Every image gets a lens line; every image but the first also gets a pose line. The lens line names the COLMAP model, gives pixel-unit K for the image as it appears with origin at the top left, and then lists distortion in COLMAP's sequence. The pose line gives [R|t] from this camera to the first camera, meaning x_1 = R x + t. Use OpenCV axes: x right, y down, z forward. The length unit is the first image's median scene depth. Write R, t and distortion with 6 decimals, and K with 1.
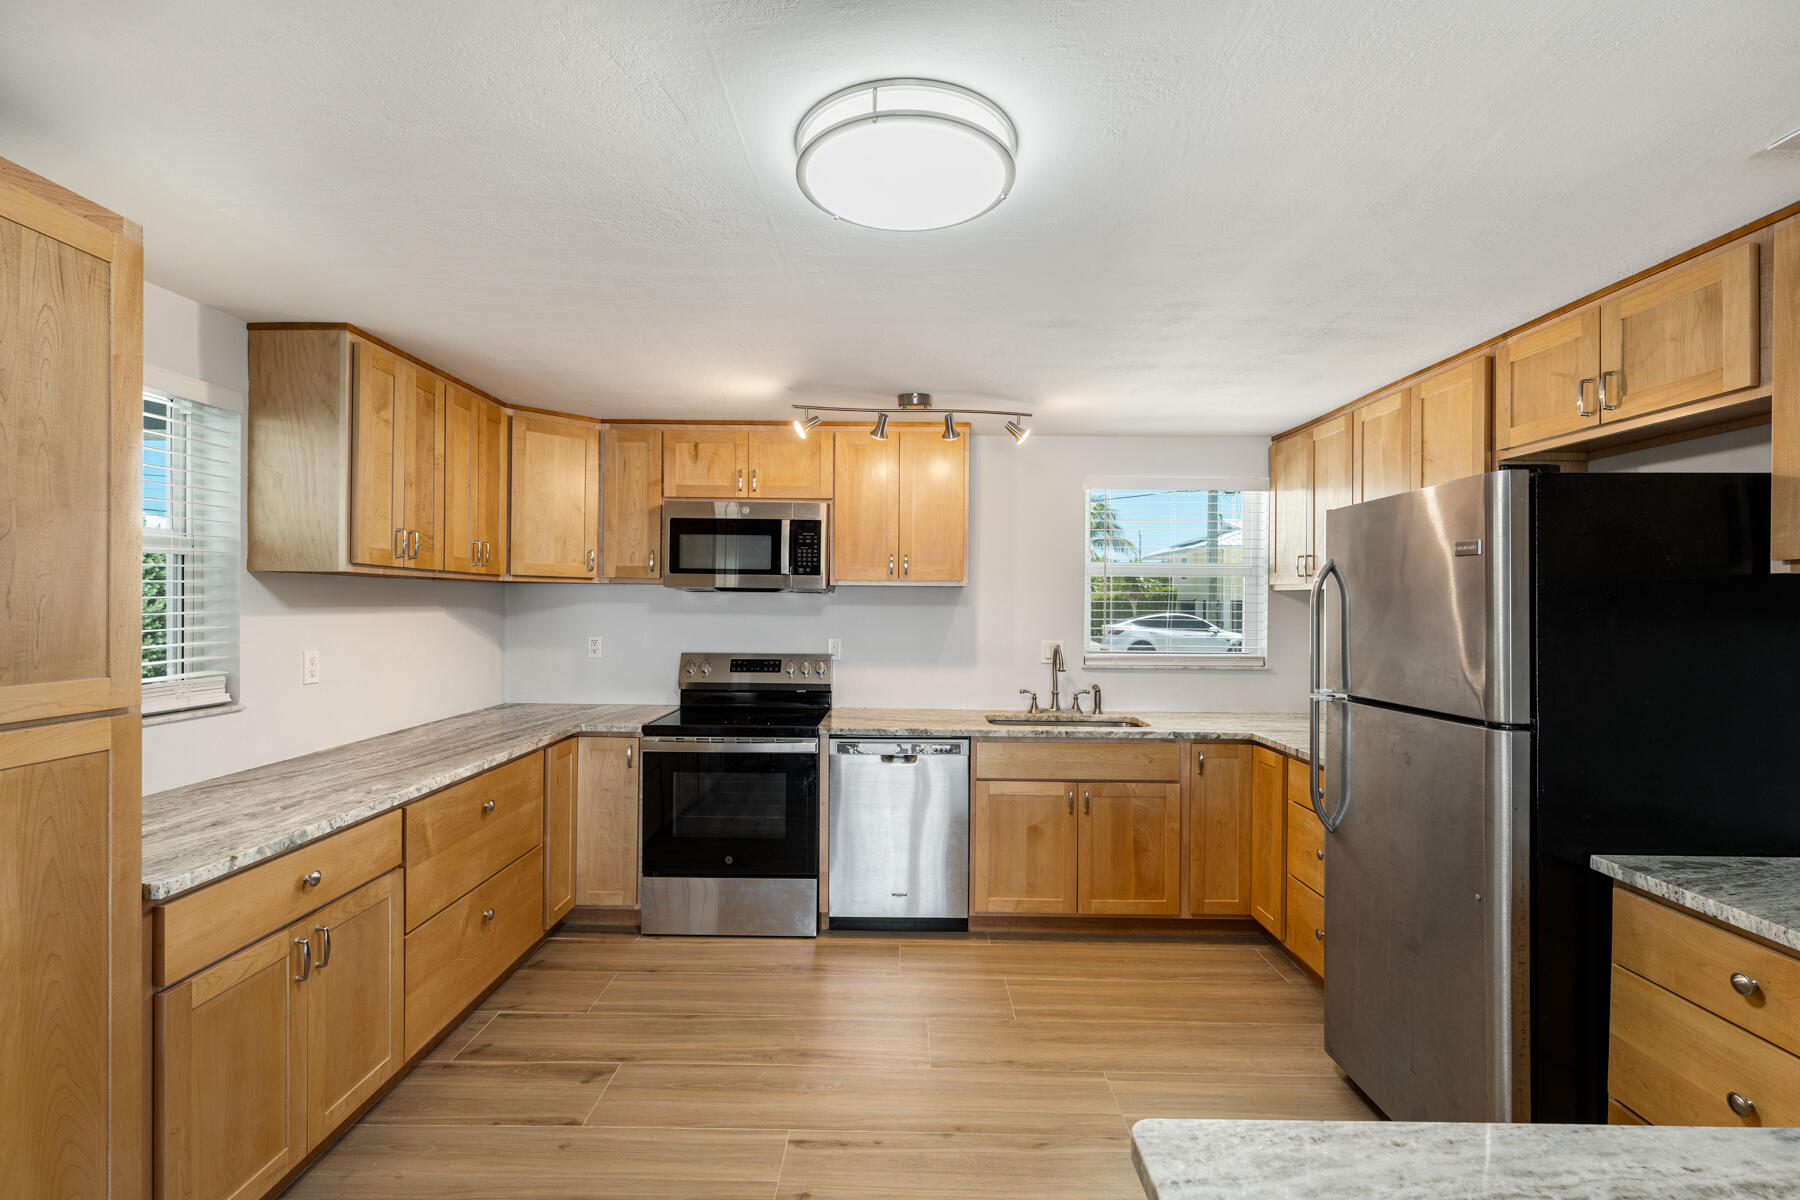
lens RADIAL K [[788.4, 0, 898.6], [0, 788.4, 606.6], [0, 0, 1]] dist [-0.000354, -0.000052]
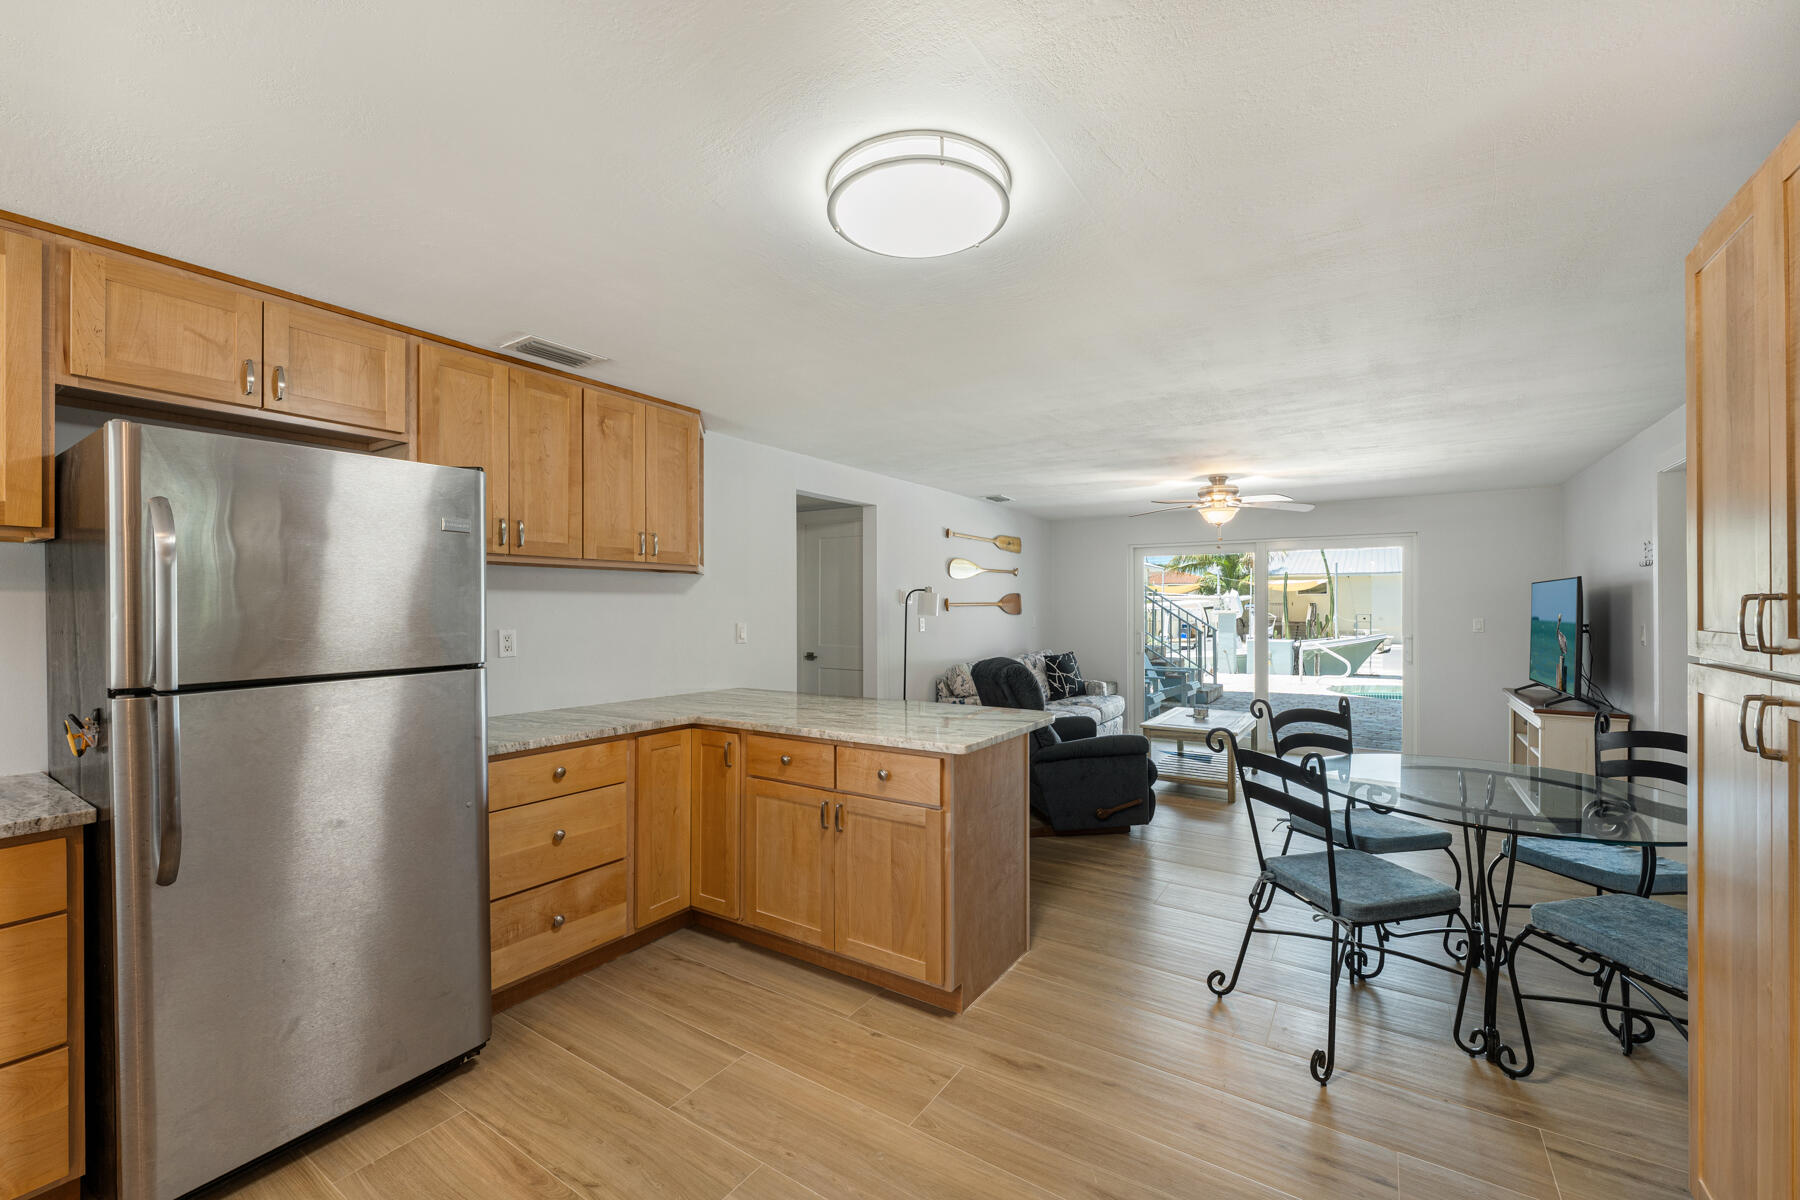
lens RADIAL K [[788.4, 0, 898.6], [0, 788.4, 606.6], [0, 0, 1]] dist [-0.000354, -0.000052]
pose [[-0.831769, -0.008946, 0.555049, -0.282537], [-0.006739, 0.999959, 0.006018, 0.020698], [-0.555080, 0.001265, -0.831796, 0.869836]]
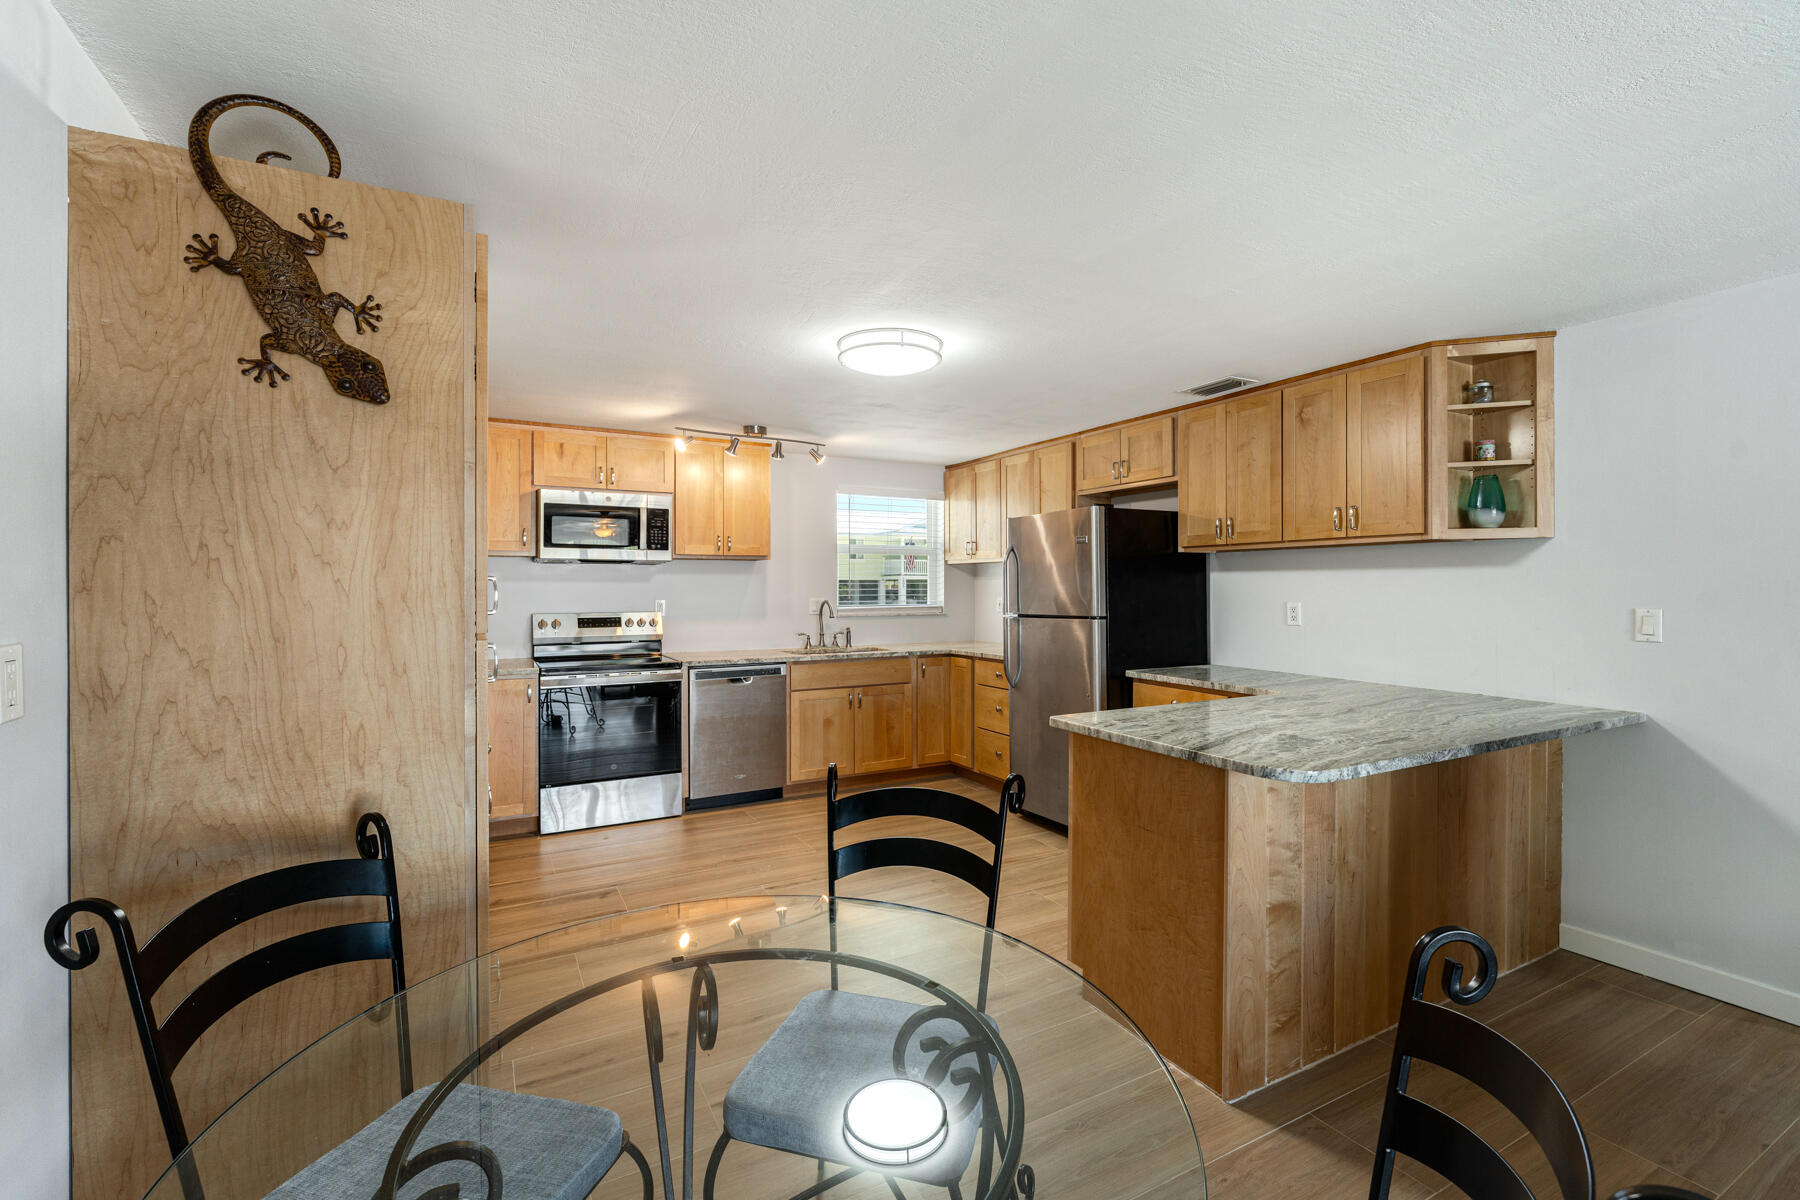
lens RADIAL K [[737.9, 0, 903.6], [0, 737.9, 592.1], [0, 0, 1]] dist [0.018758, 0.000173]
pose [[0.878076, -0.015195, 0.478280, -0.377274], [0.011966, 0.999880, 0.009799, 0.024818], [-0.478372, -0.002881, 0.878153, -0.310618]]
